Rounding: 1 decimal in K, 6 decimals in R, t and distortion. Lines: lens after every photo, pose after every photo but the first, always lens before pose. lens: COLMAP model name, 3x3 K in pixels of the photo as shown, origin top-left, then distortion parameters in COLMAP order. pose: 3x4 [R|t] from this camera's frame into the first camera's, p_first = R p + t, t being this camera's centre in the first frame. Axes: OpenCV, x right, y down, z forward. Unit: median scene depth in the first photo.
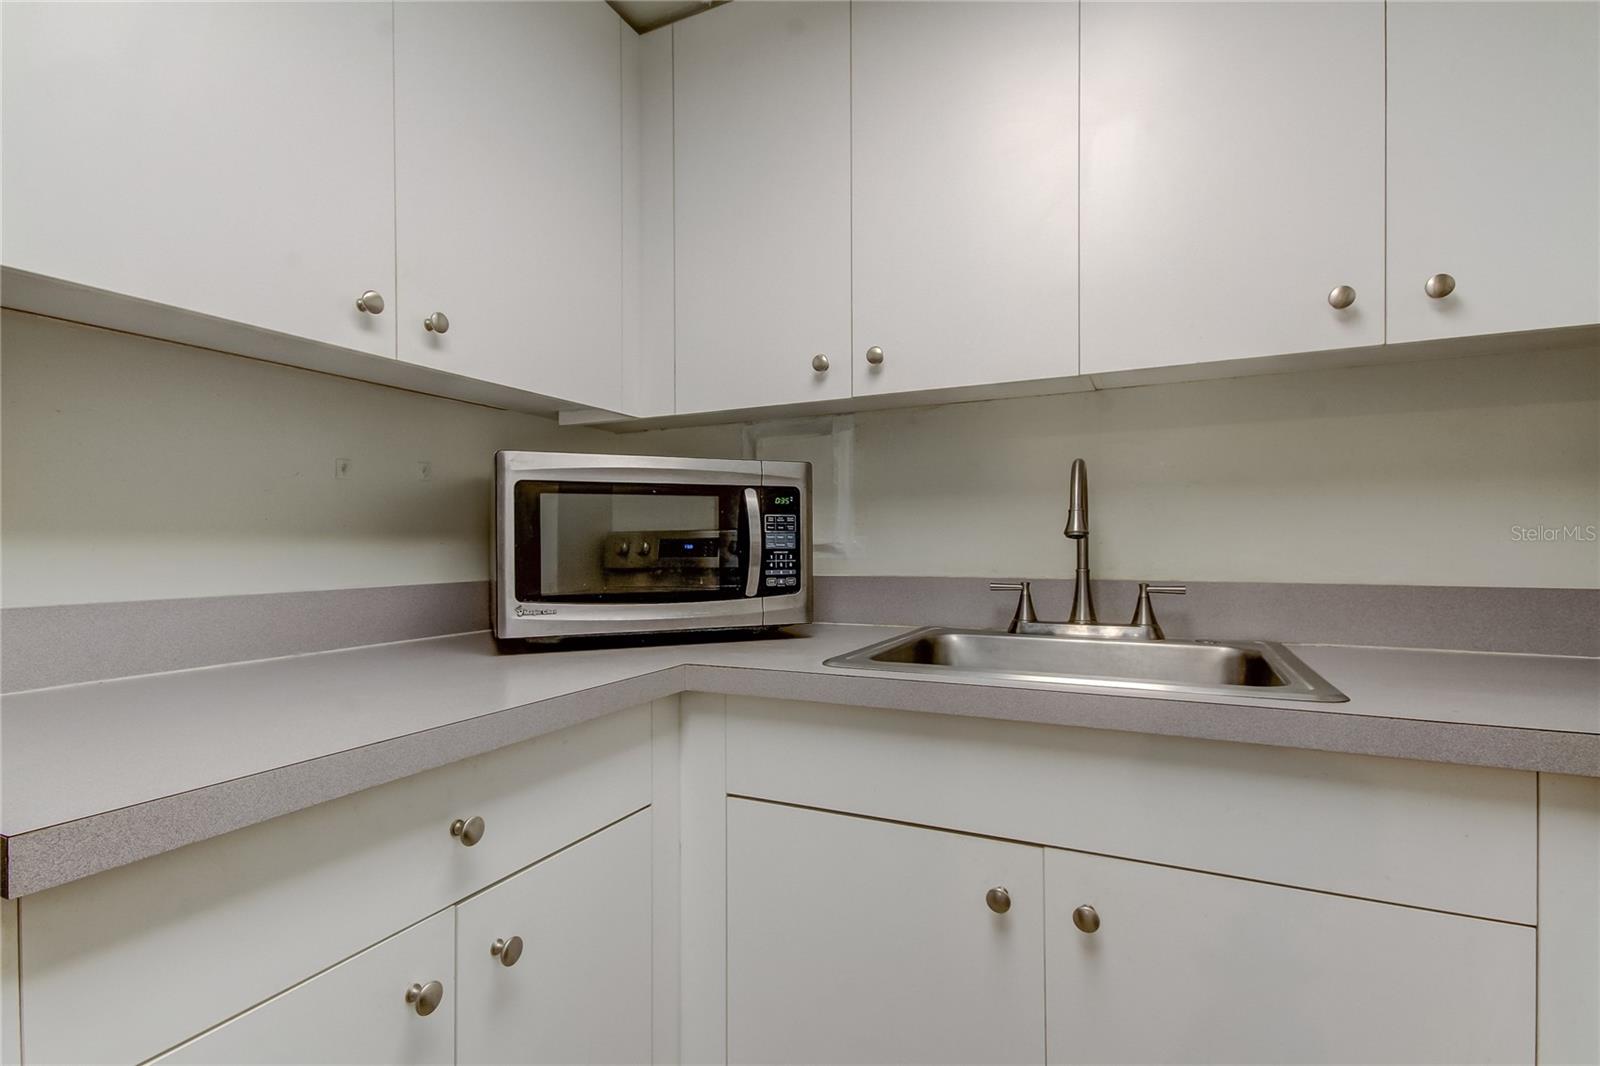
lens RADIAL K [[739.9, 0, 805.4], [0, 739.9, 544.8], [0, 0, 1]] dist [0.012350, -0.003420]
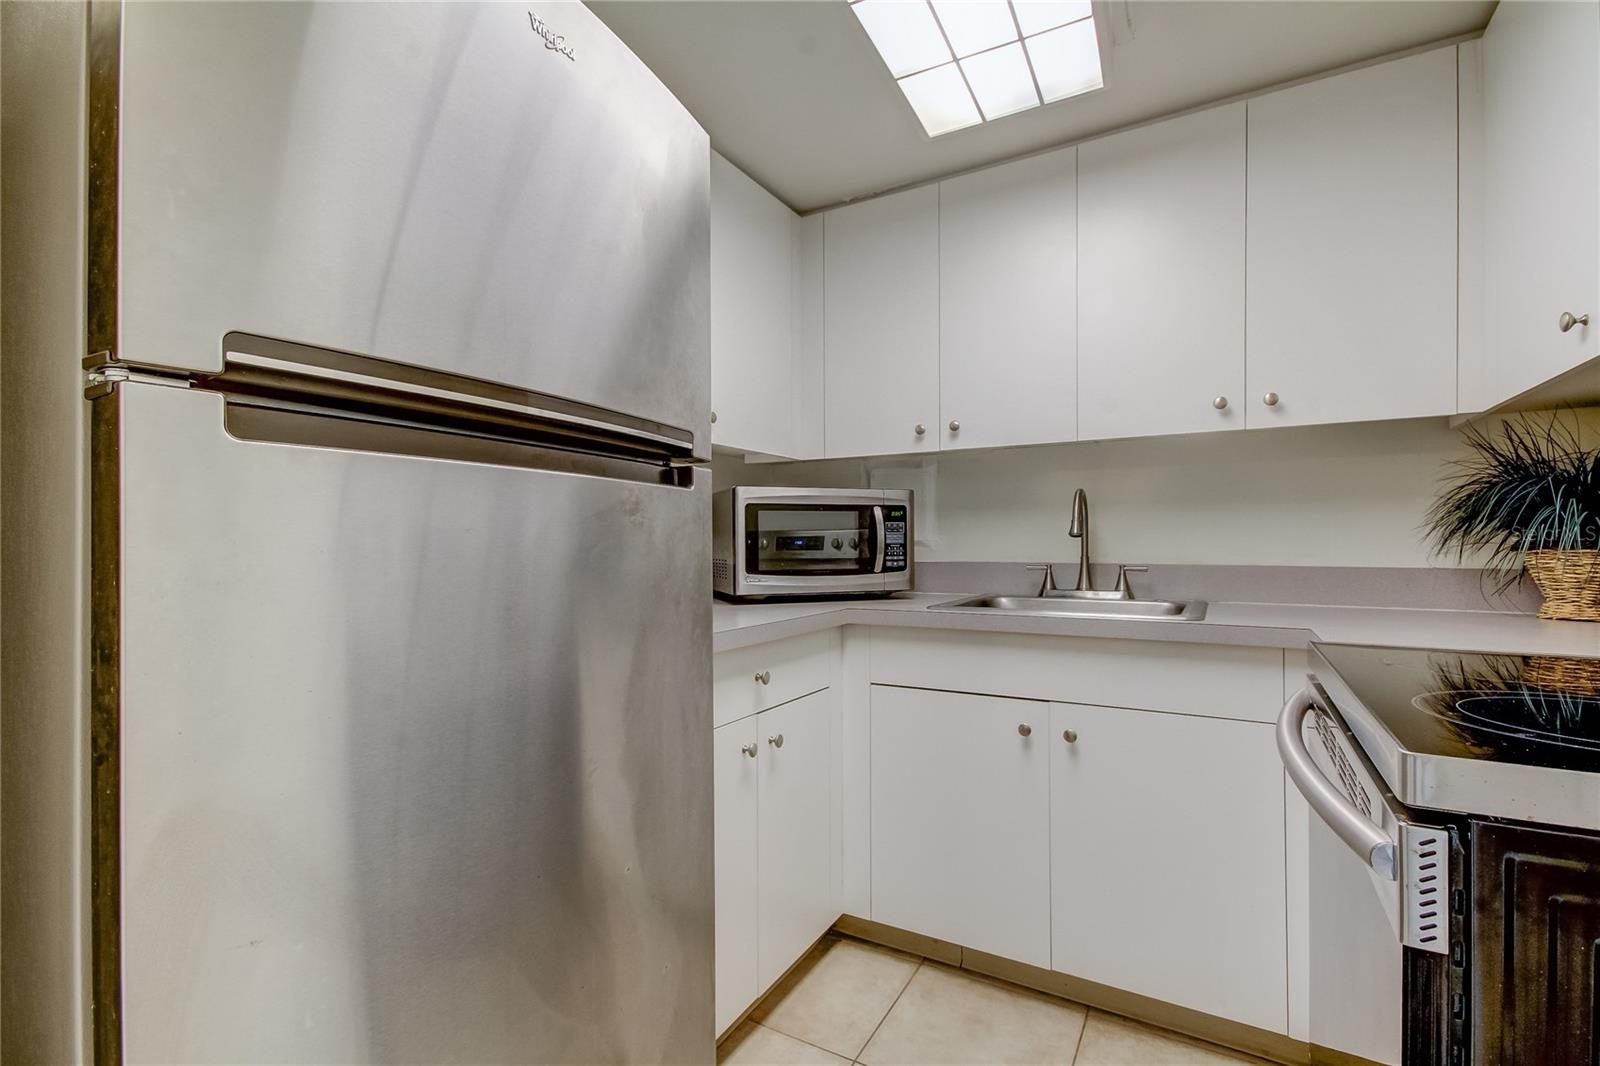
lens RADIAL K [[739.9, 0, 804.3], [0, 739.9, 540.7], [0, 0, 1]] dist [0.012350, -0.003420]
pose [[0.997017, 0.000309, -0.077178, -0.111234], [-0.000228, 0.999999, 0.001061, -0.002550], [0.077178, -0.001040, 0.997017, -0.667032]]
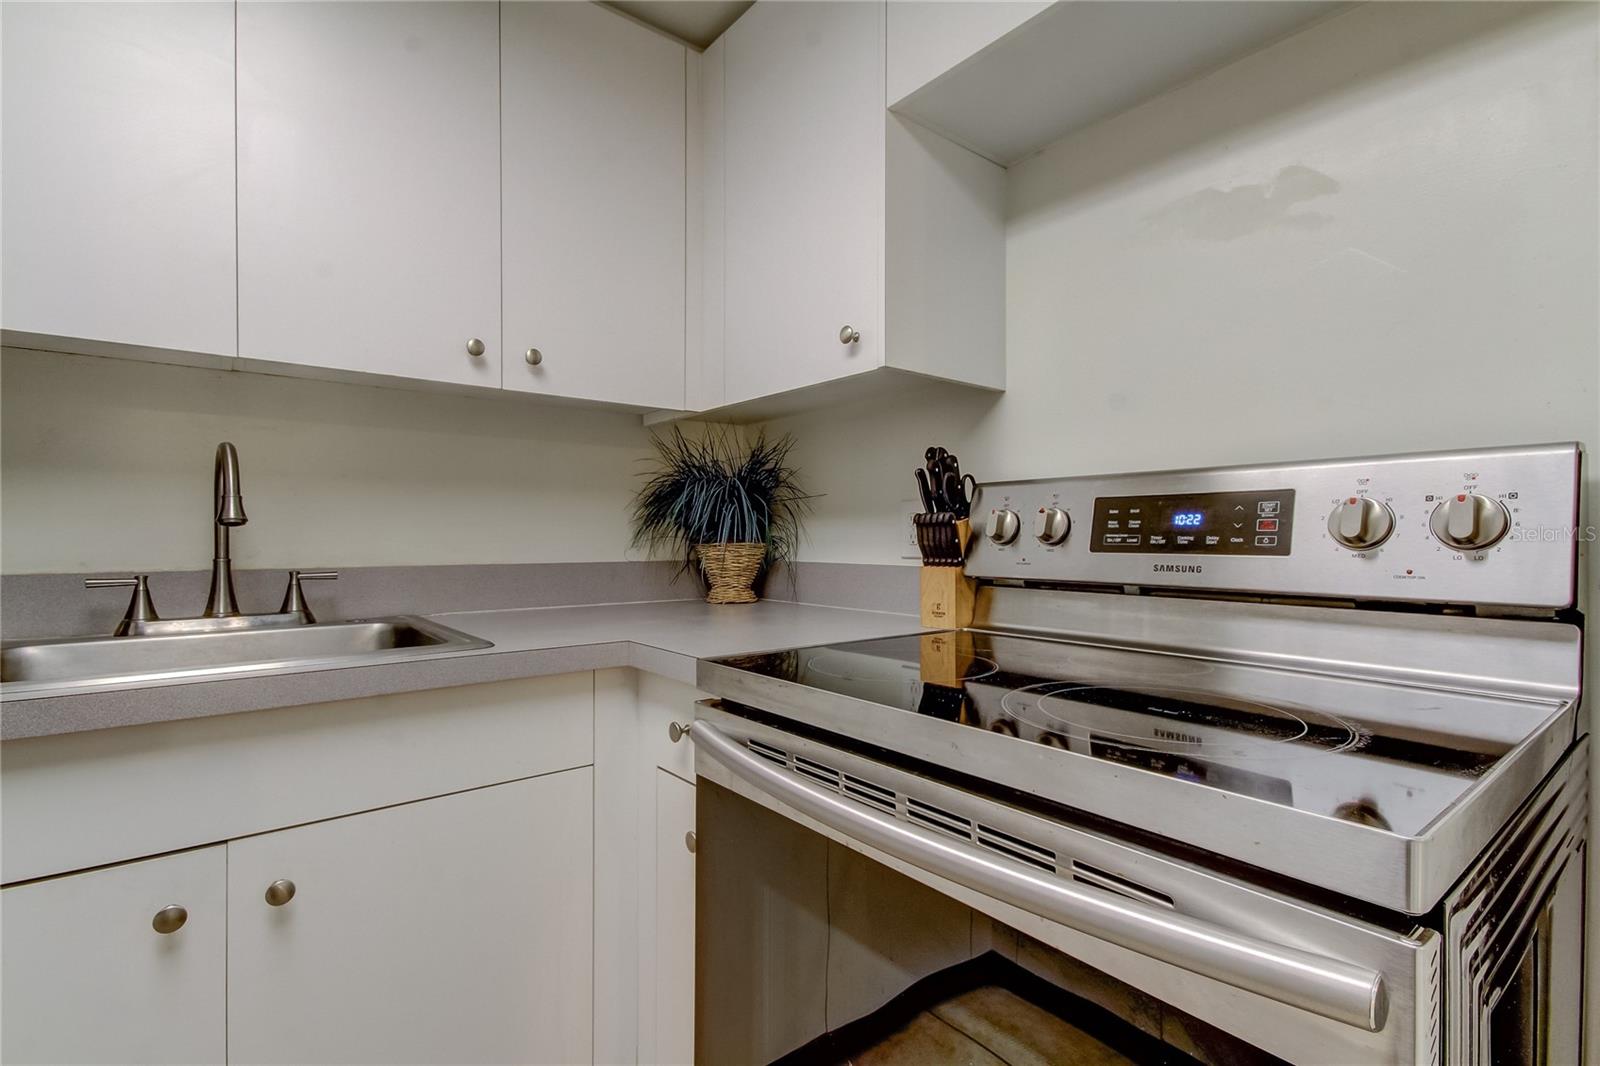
lens RADIAL K [[739.9, 0, 807.9], [0, 739.9, 537.8], [0, 0, 1]] dist [0.012350, -0.003420]
pose [[0.418172, 0.001517, 0.908367, -0.179050], [-0.005118, 0.999987, 0.000687, 0.002182], [-0.908353, -0.004937, 0.418174, -0.071579]]
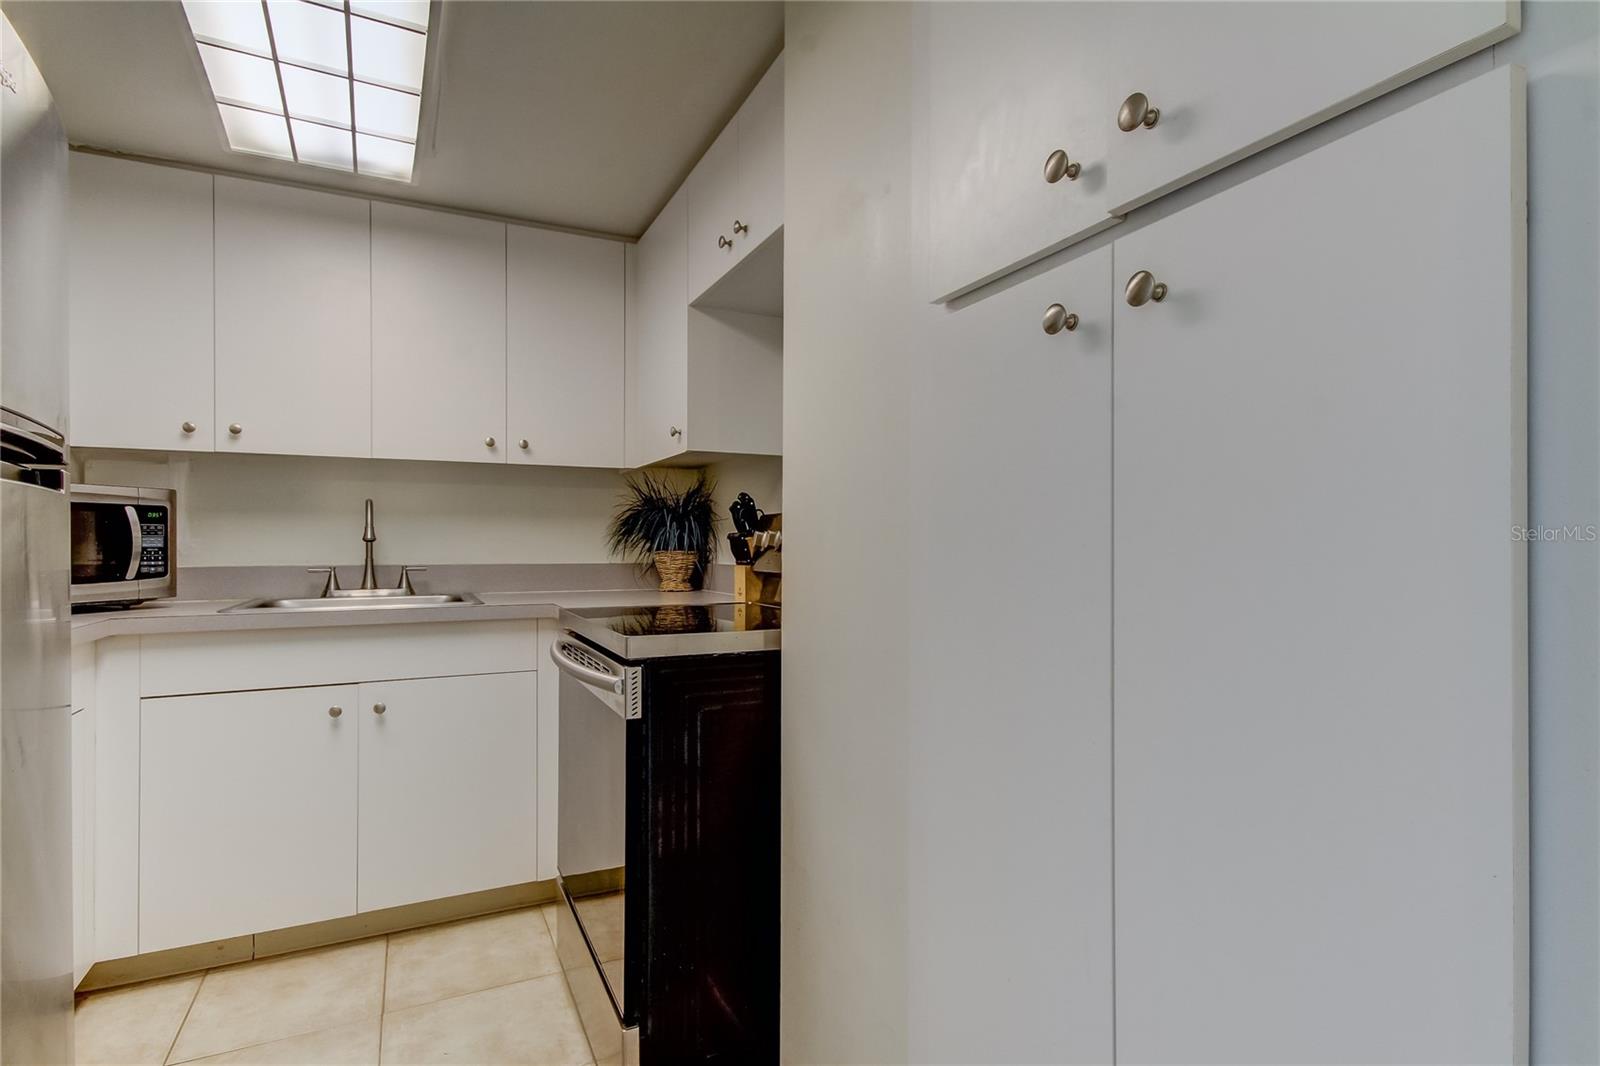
lens RADIAL K [[821.5, 0, 824.1], [0, 821.5, 547.6], [0, 0, 1]] dist [0.022515, 0.001667]
pose [[0.614613, 0.000777, 0.788828, -0.549529], [-0.004317, 0.999988, 0.002379, -0.003814], [-0.788817, -0.004867, 0.614609, -1.143120]]
